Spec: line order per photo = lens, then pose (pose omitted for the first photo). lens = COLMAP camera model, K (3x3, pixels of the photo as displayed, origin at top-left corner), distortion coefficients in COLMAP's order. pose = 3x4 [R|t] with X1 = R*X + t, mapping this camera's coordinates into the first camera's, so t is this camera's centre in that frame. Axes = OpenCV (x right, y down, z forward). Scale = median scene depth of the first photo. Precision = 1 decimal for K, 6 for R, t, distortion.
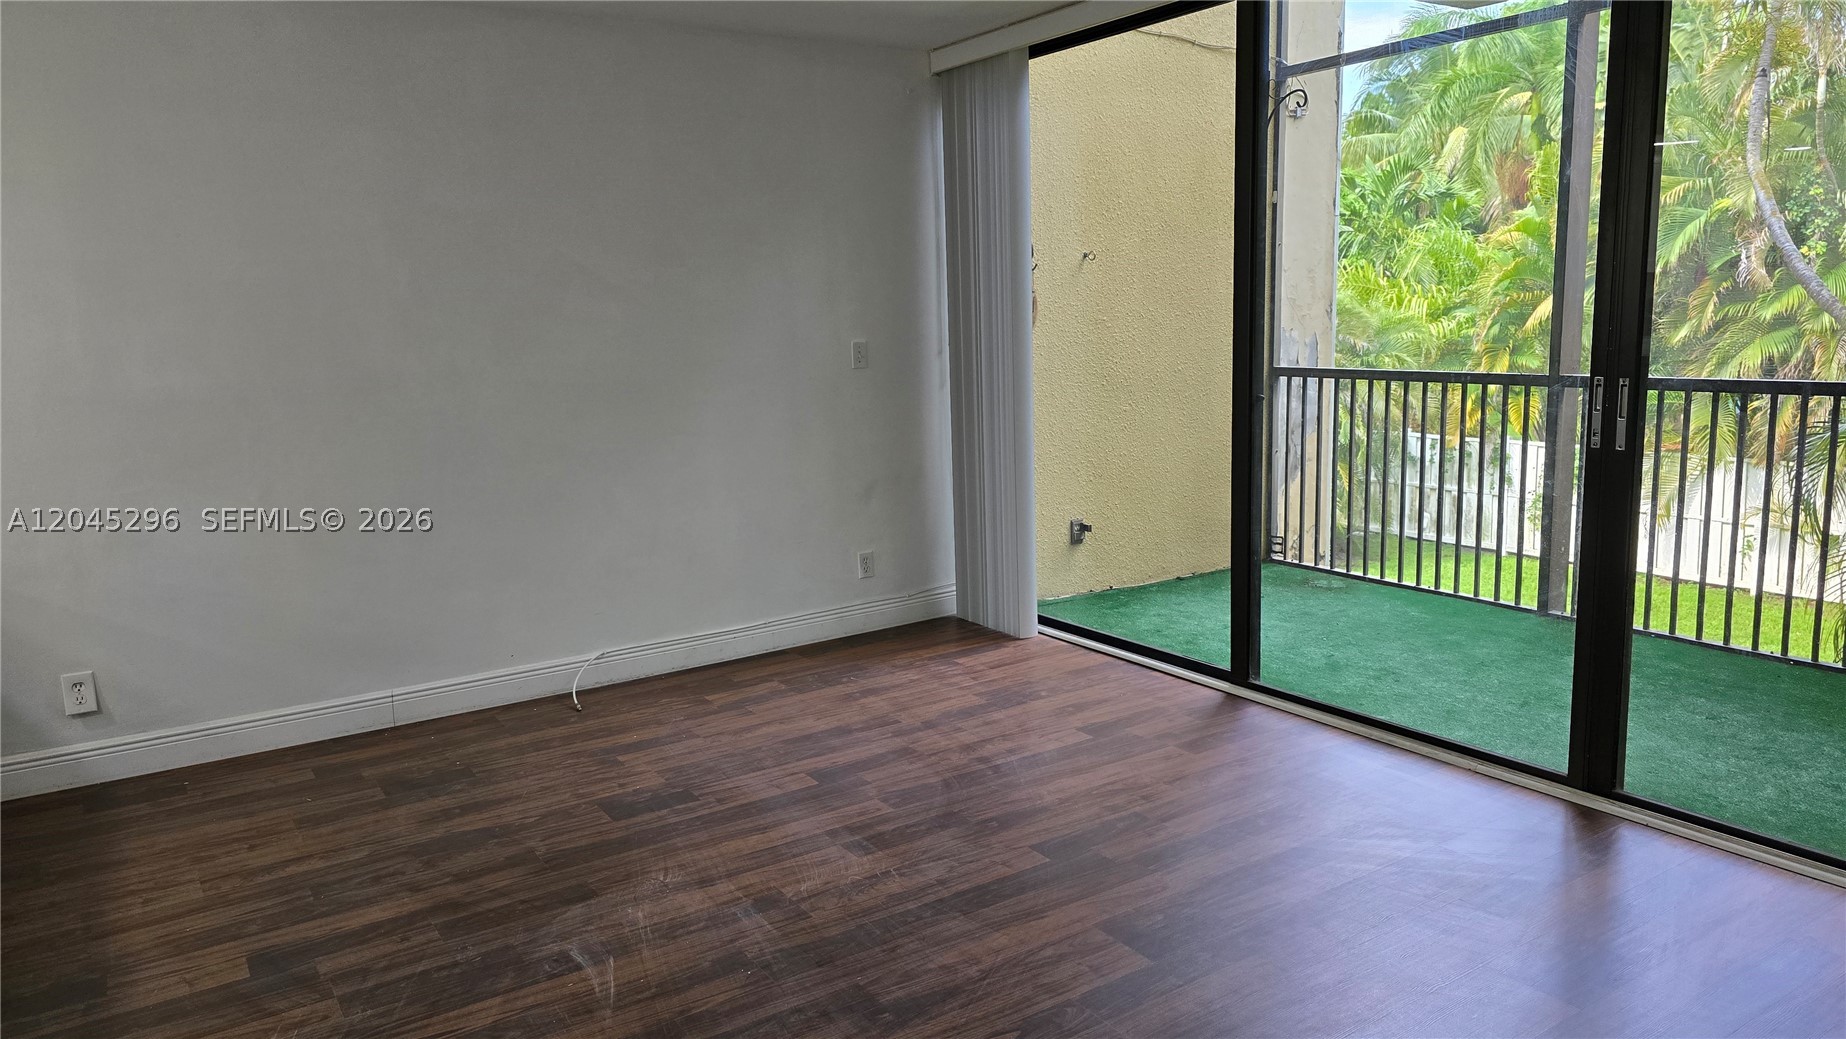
lens RADIAL K [[1234.7, 0, 920.4], [0, 1234.7, 507.8], [0, 0, 1]] dist [0.064033, -0.062524]
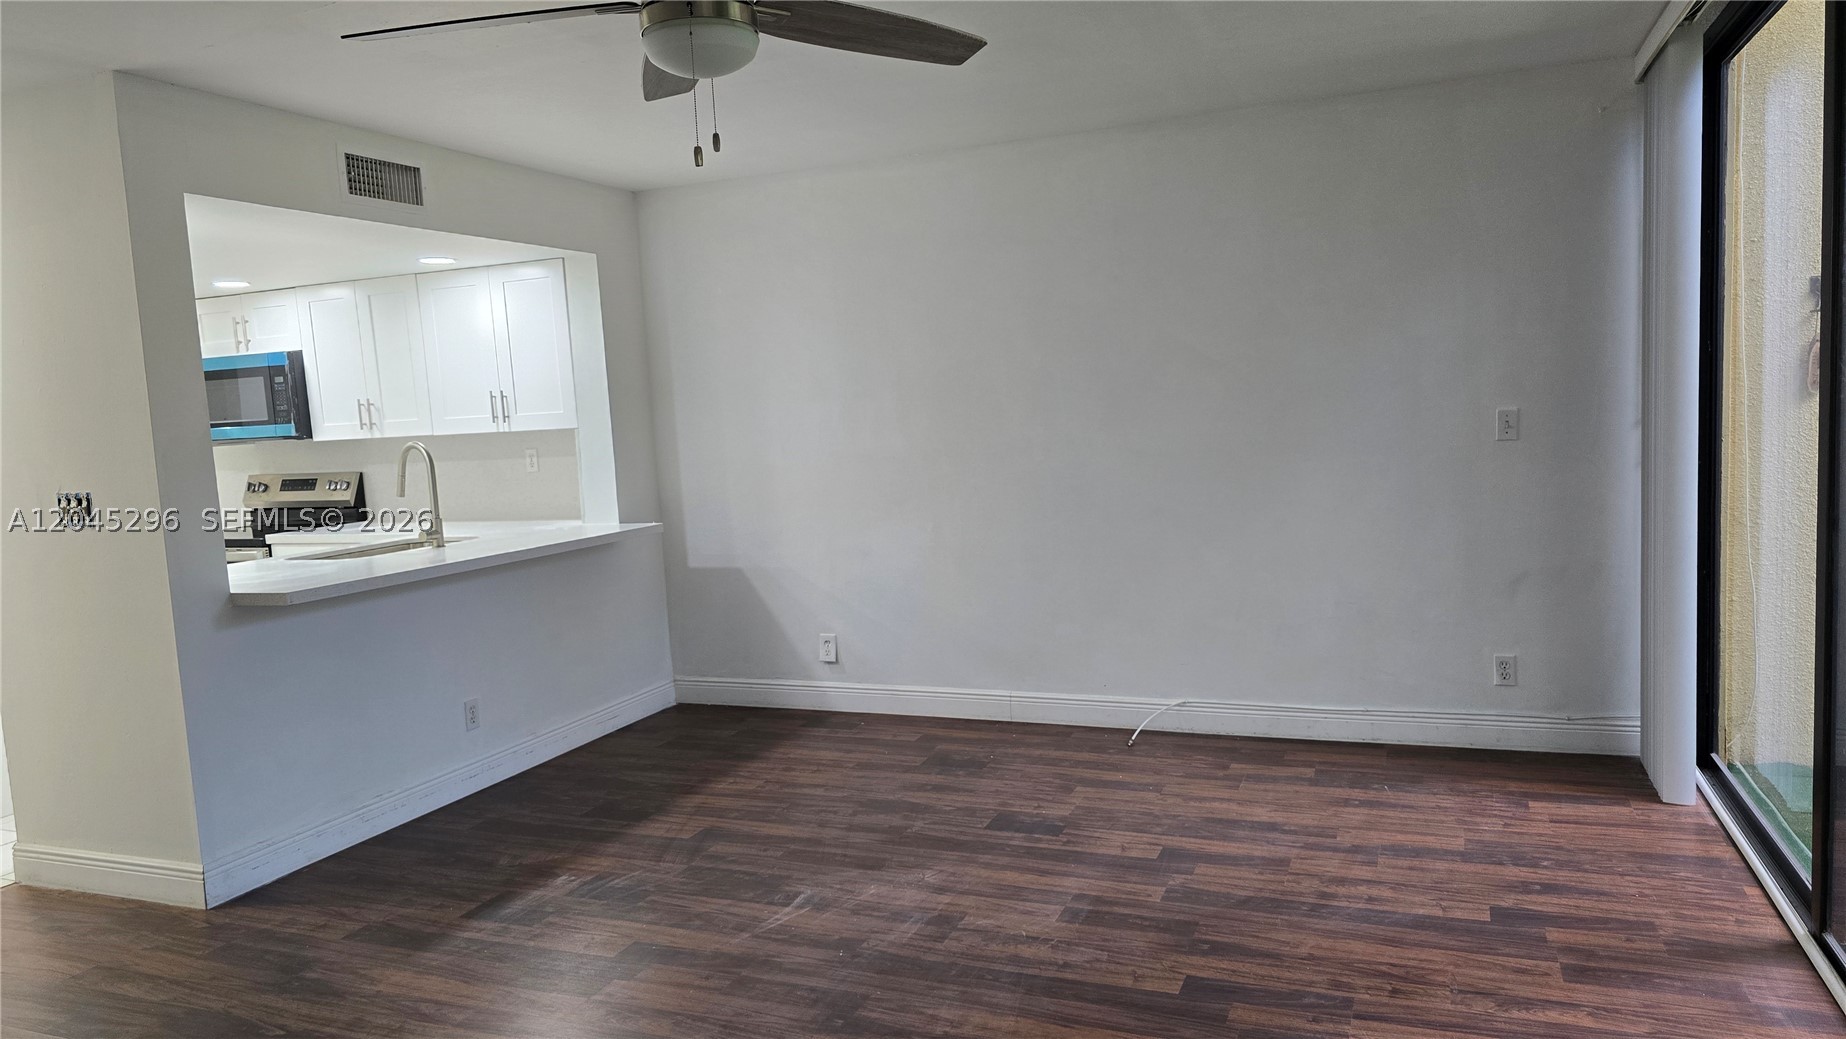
lens RADIAL K [[1234.7, 0, 943.8], [0, 1234.7, 526.3], [0, 0, 1]] dist [0.064033, -0.062524]
pose [[0.581073, 0.087638, -0.809119, 0.580520], [-0.102028, 0.994186, 0.034411, -0.059850], [0.807431, 0.062558, 0.586636, 0.239493]]
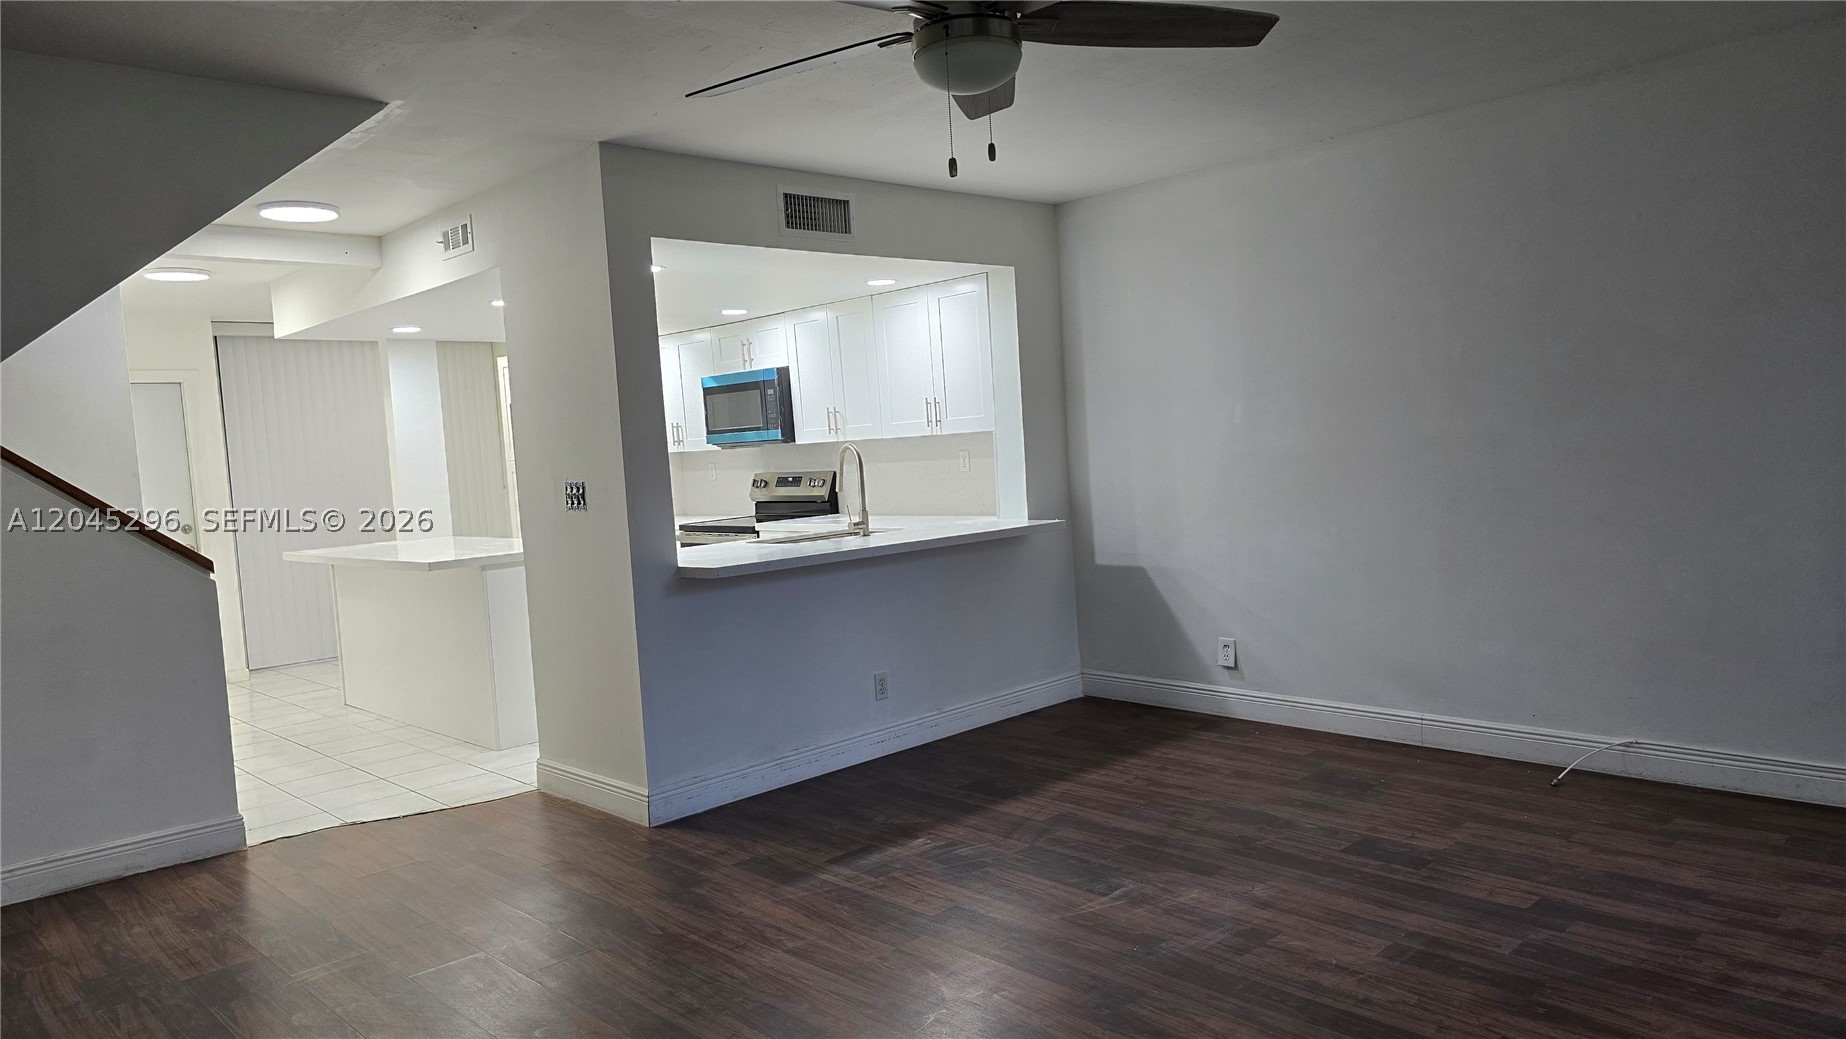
lens RADIAL K [[1234.7, 0, 941.2], [0, 1234.7, 517.2], [0, 0, 1]] dist [0.064033, -0.062524]
pose [[0.196434, 0.085571, -0.976776, 0.652543], [-0.105996, 0.992200, 0.065607, -0.066443], [0.974771, 0.090647, 0.203972, 0.365088]]
